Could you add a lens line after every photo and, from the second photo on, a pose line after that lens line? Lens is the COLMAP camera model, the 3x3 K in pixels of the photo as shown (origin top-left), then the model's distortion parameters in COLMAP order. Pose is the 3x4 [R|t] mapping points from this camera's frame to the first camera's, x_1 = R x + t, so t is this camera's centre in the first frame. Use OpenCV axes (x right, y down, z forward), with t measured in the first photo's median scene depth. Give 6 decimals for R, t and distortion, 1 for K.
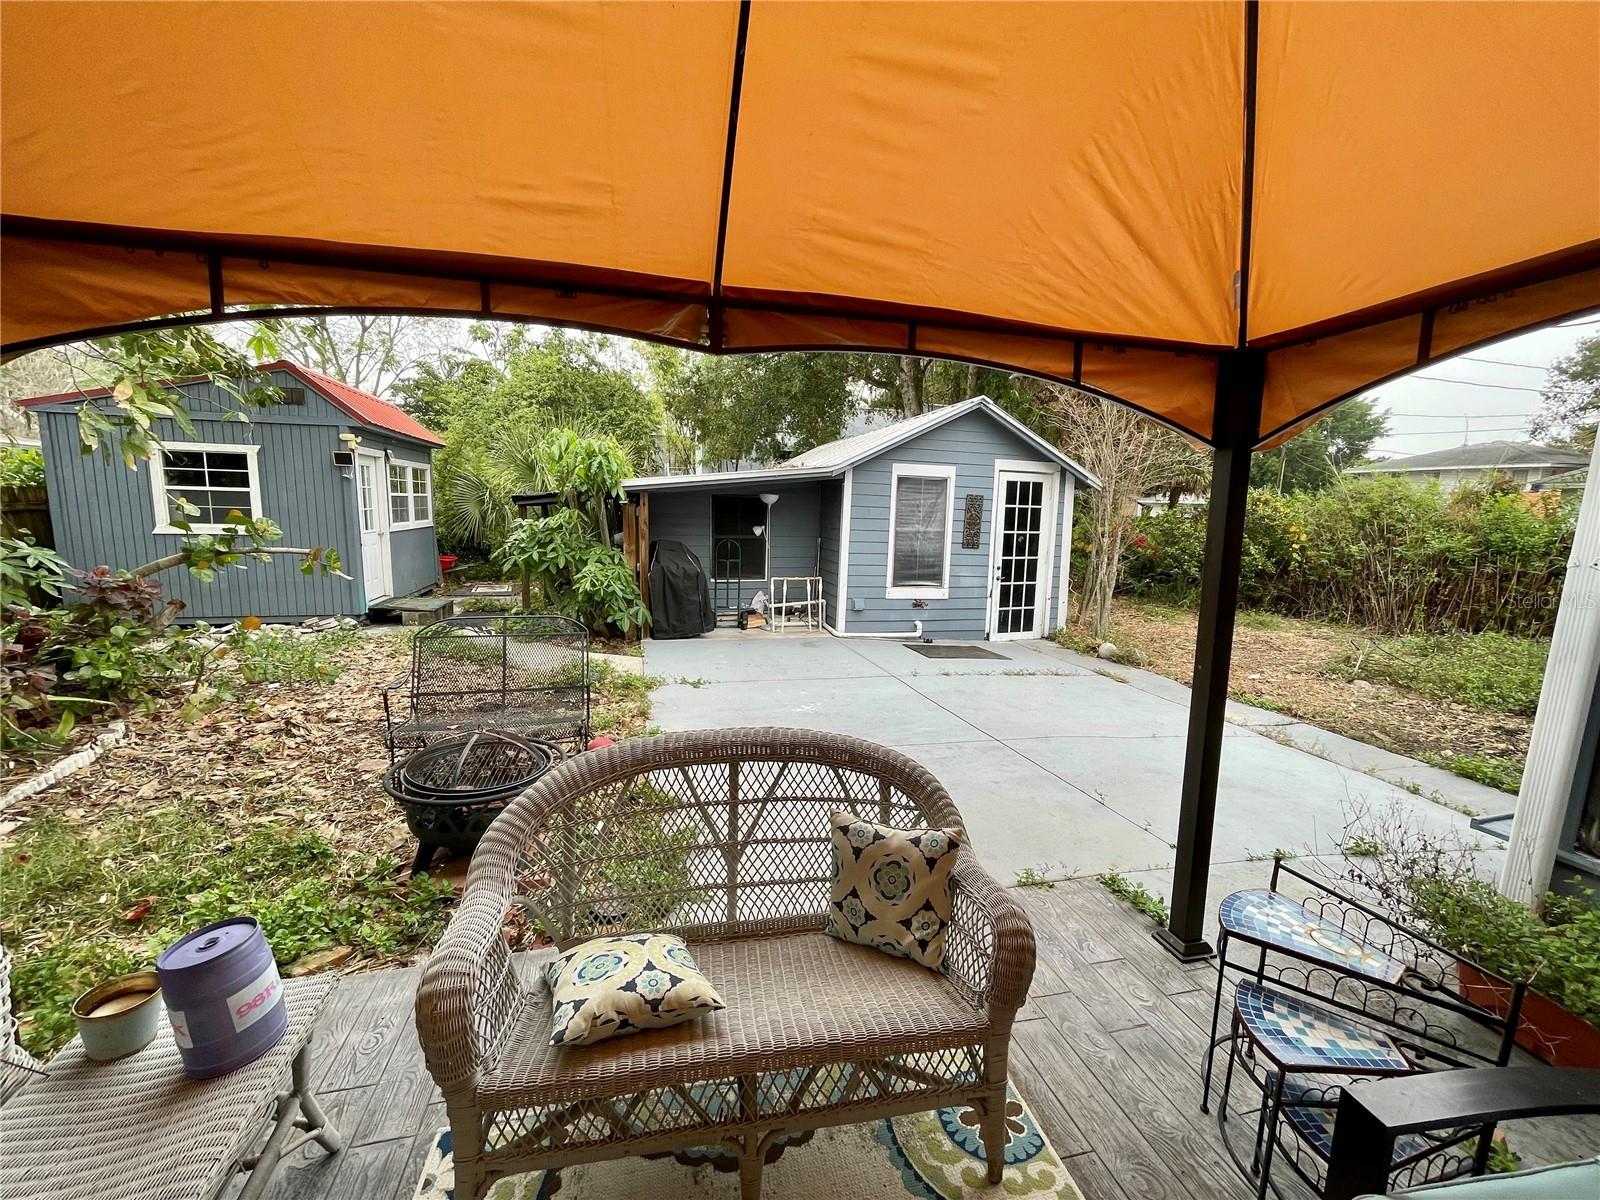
lens RADIAL K [[649.2, 0, 805.4], [0, 649.2, 600.6], [0, 0, 1]] dist [-0.001278, -0.000179]
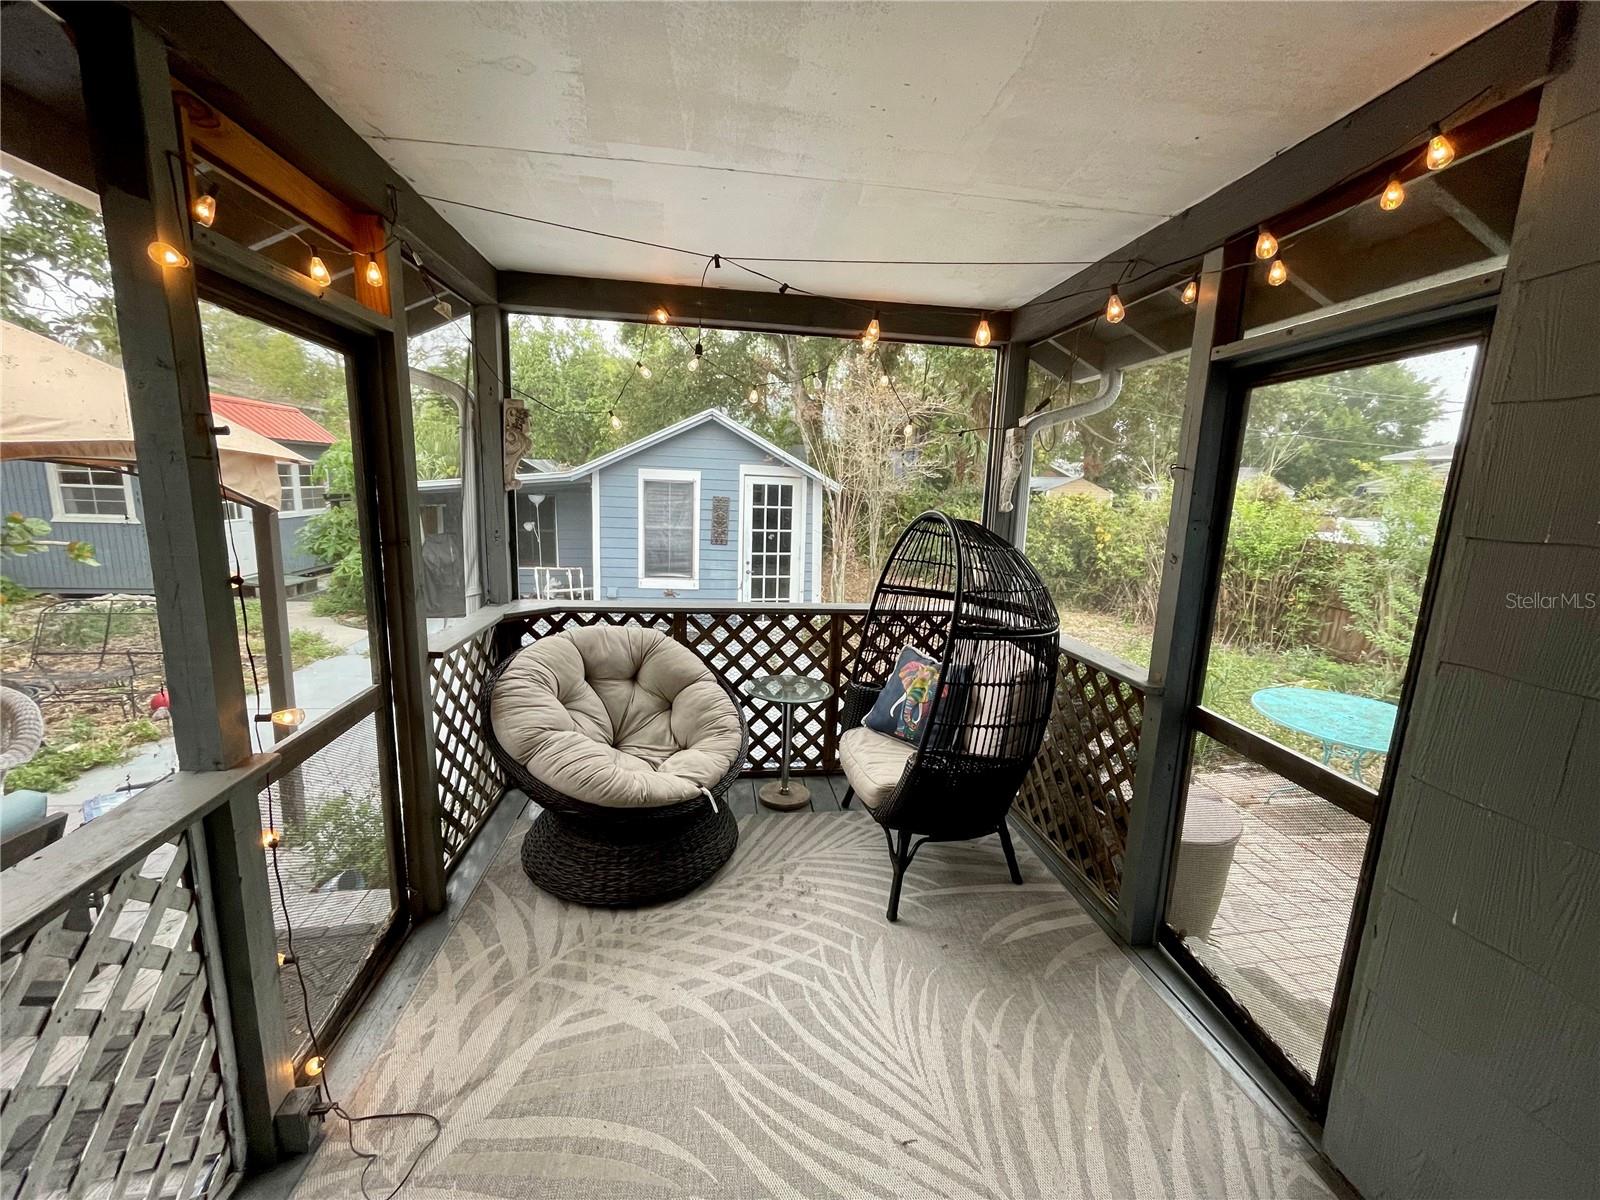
lens RADIAL K [[649.2, 0, 805.4], [0, 649.2, 600.6], [0, 0, 1]] dist [-0.001278, -0.000179]
pose [[0.993980, 0.029514, -0.105513, 0.522857], [-0.026026, 0.999073, 0.034280, -0.026523], [0.106427, -0.031327, 0.993827, -0.096847]]
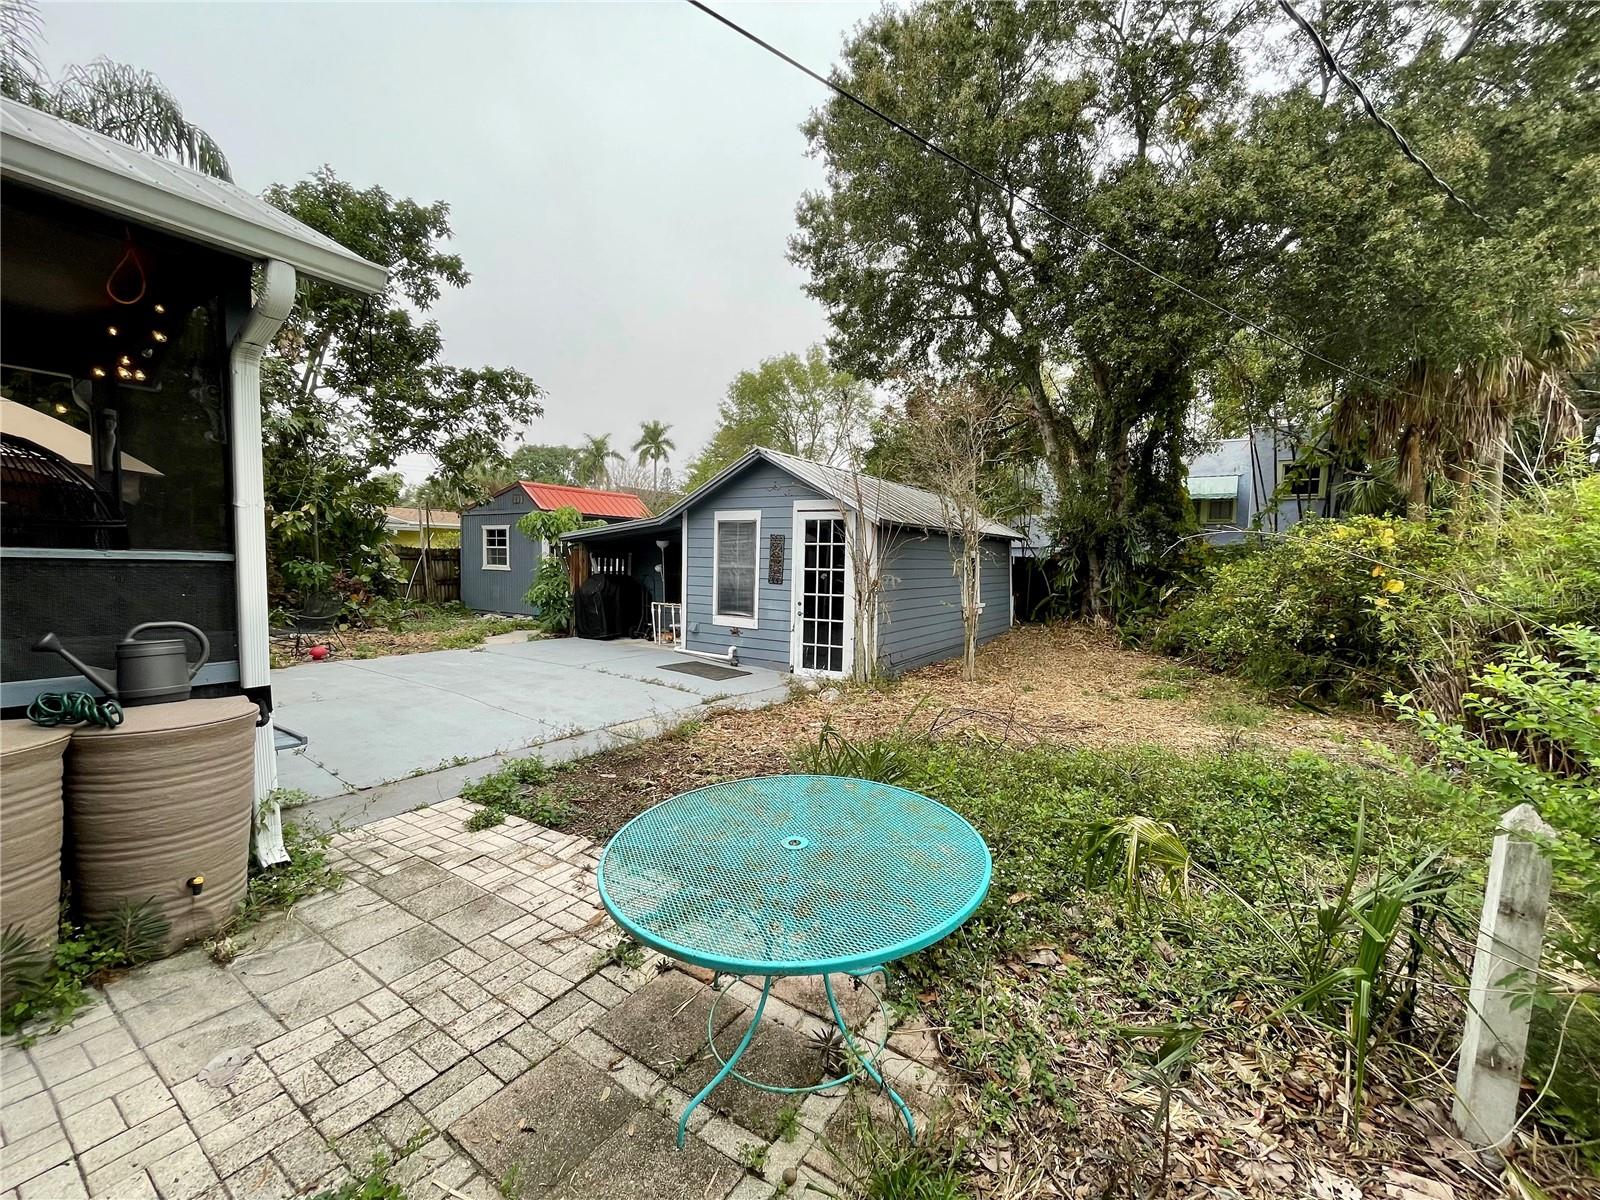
lens RADIAL K [[649.2, 0, 805.4], [0, 649.2, 600.6], [0, 0, 1]] dist [-0.001278, -0.000179]
pose [[0.677382, 0.032550, -0.734911, 1.081561], [-0.101655, 0.993578, -0.049692, -0.004486], [0.728574, 0.108368, 0.676340, 0.311048]]
